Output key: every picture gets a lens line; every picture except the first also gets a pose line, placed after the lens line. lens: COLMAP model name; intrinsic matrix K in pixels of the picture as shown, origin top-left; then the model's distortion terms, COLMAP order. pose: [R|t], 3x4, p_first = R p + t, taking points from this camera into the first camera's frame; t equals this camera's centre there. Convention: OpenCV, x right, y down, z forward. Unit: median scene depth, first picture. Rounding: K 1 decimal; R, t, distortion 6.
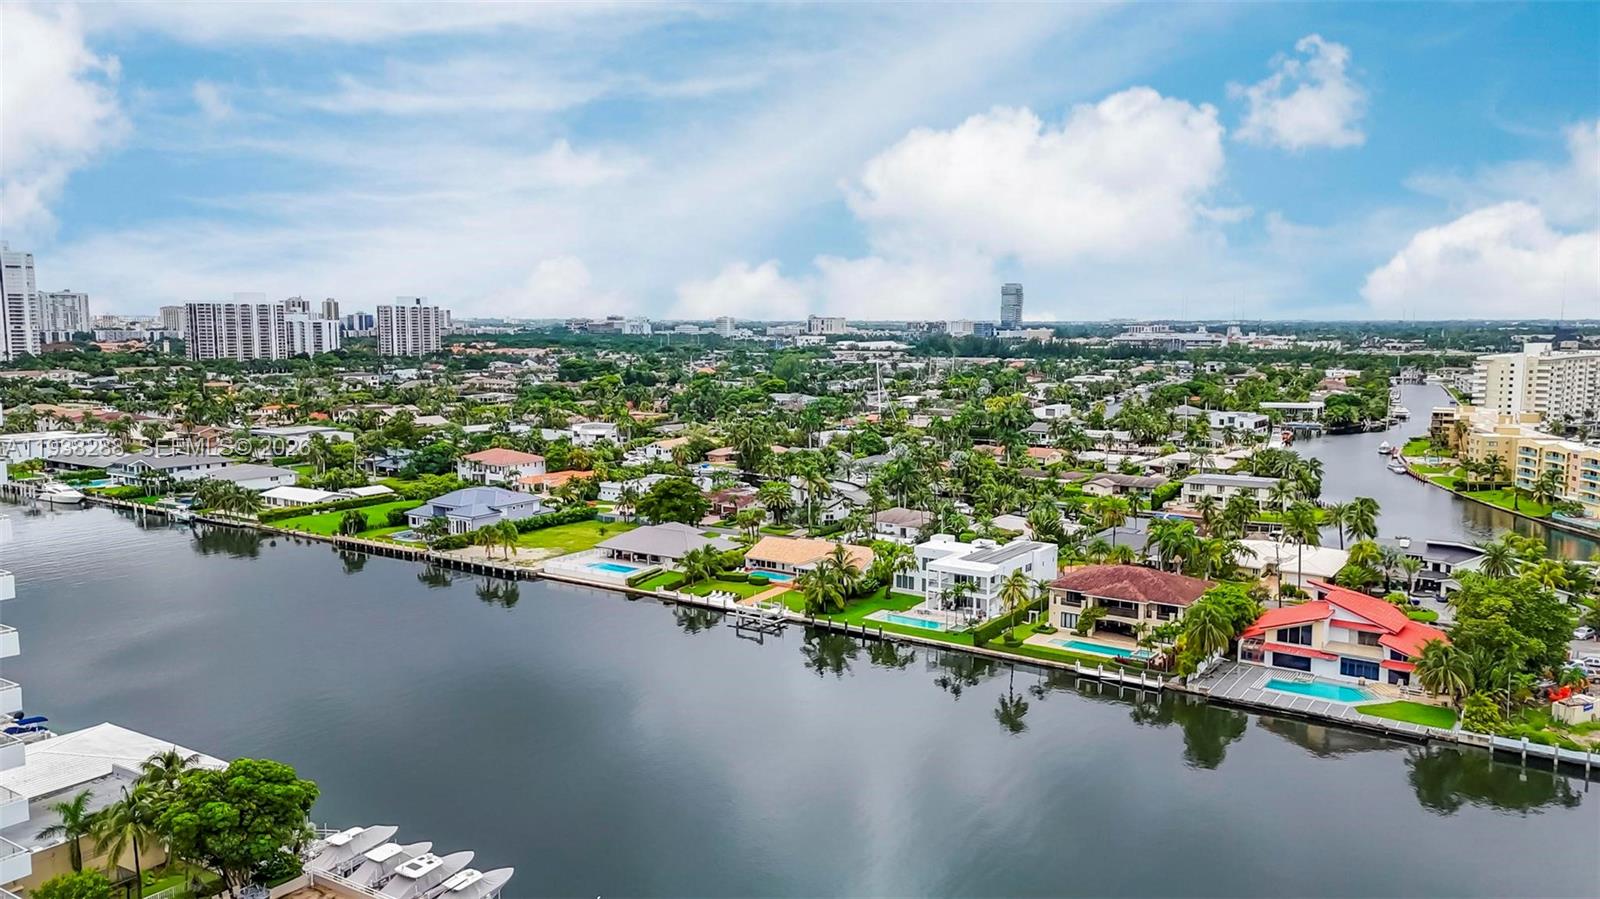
lens RADIAL K [[1170.3, 0, 840.9], [0, 1170.3, 391.2], [0, 0, 1]] dist [0.079533, -0.007462]
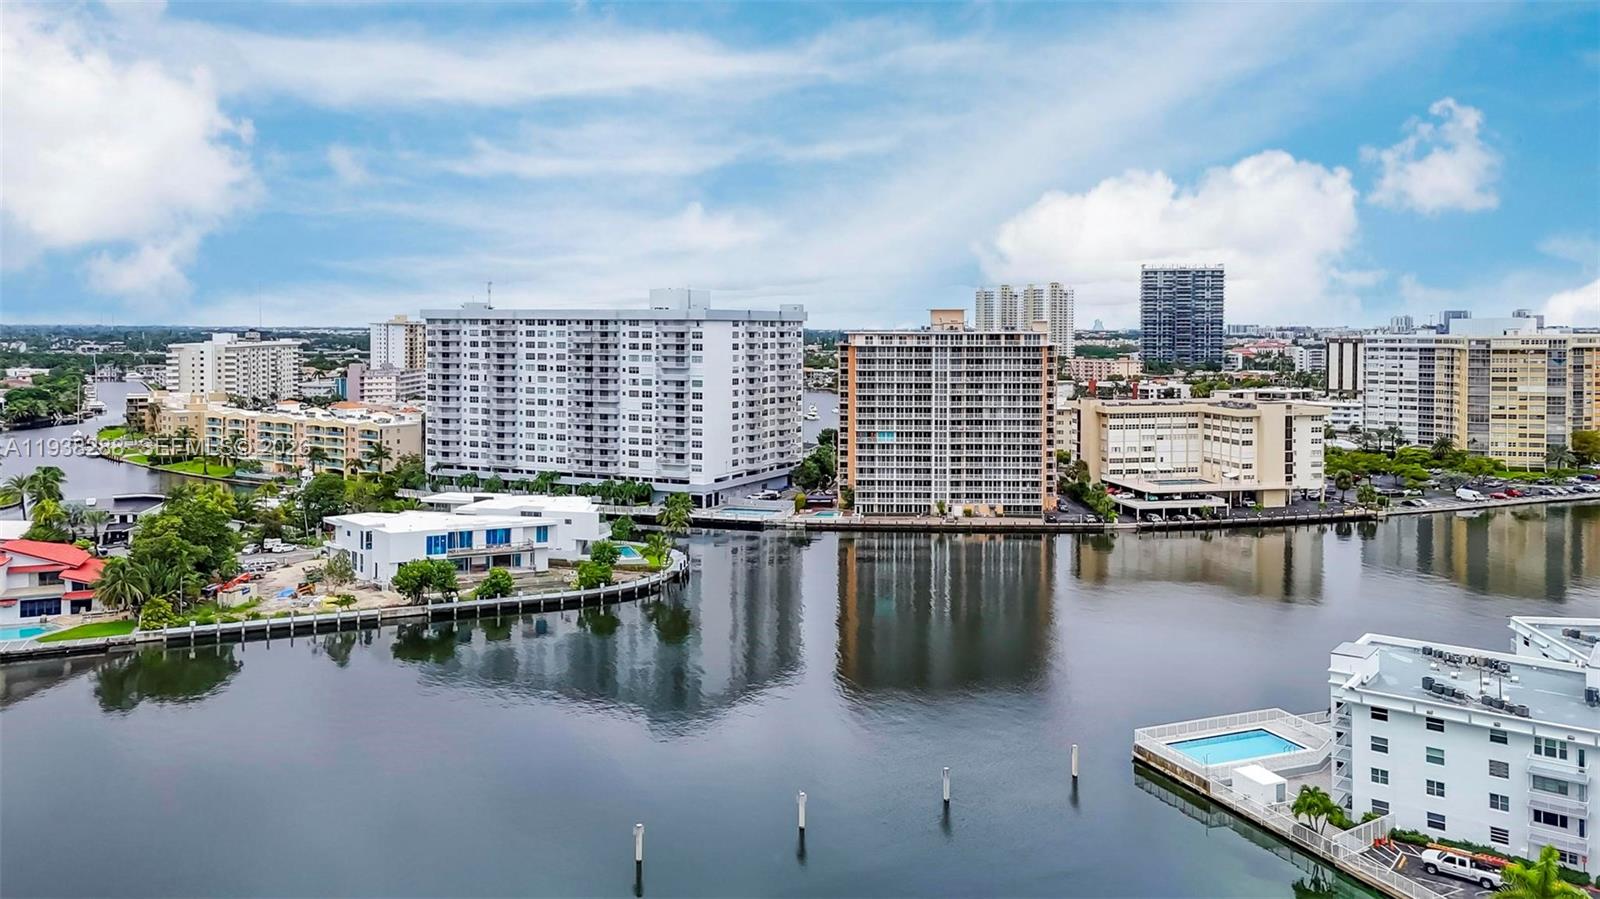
lens RADIAL K [[1170.3, 0, 840.9], [0, 1170.3, 391.2], [0, 0, 1]] dist [0.079533, -0.007462]
pose [[0.551295, -0.046100, 0.833036, -0.041959], [0.055331, 0.998294, 0.018628, 0.042743], [-0.832473, 0.035823, 0.552906, -0.134393]]
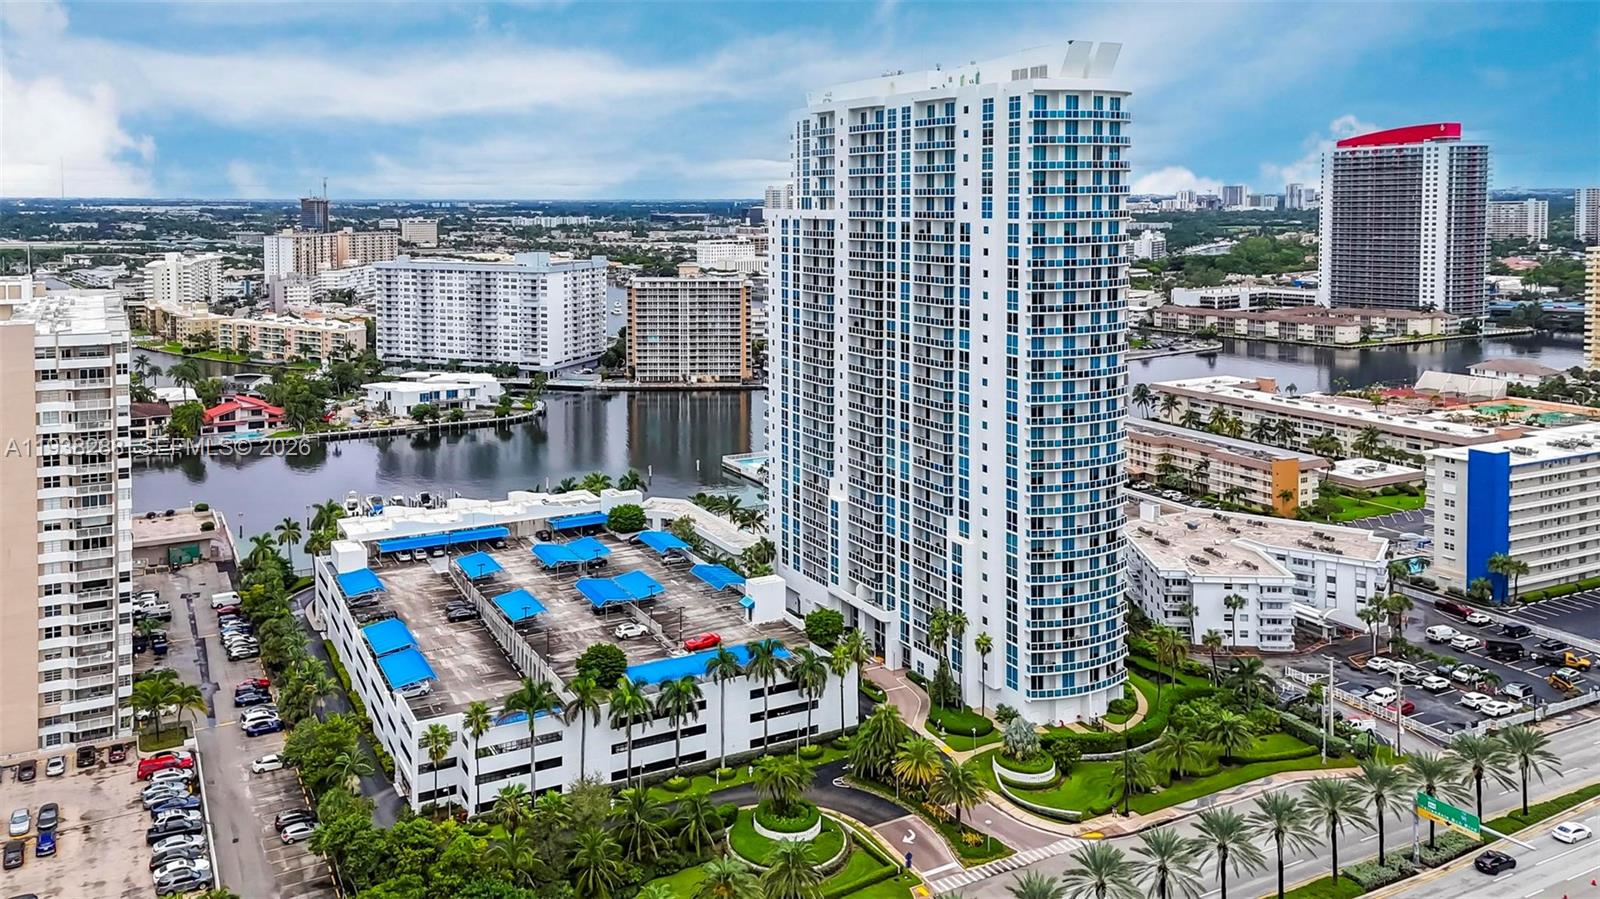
lens RADIAL K [[1223.8, 0, 826.0], [0, 1223.8, 338.2], [0, 0, 1]] dist [0.096560, 0.009286]
pose [[0.435300, -0.105671, 0.894062, -0.902461], [0.047022, 0.994401, 0.094636, -0.085694], [-0.899057, 0.000846, 0.437831, -0.785784]]
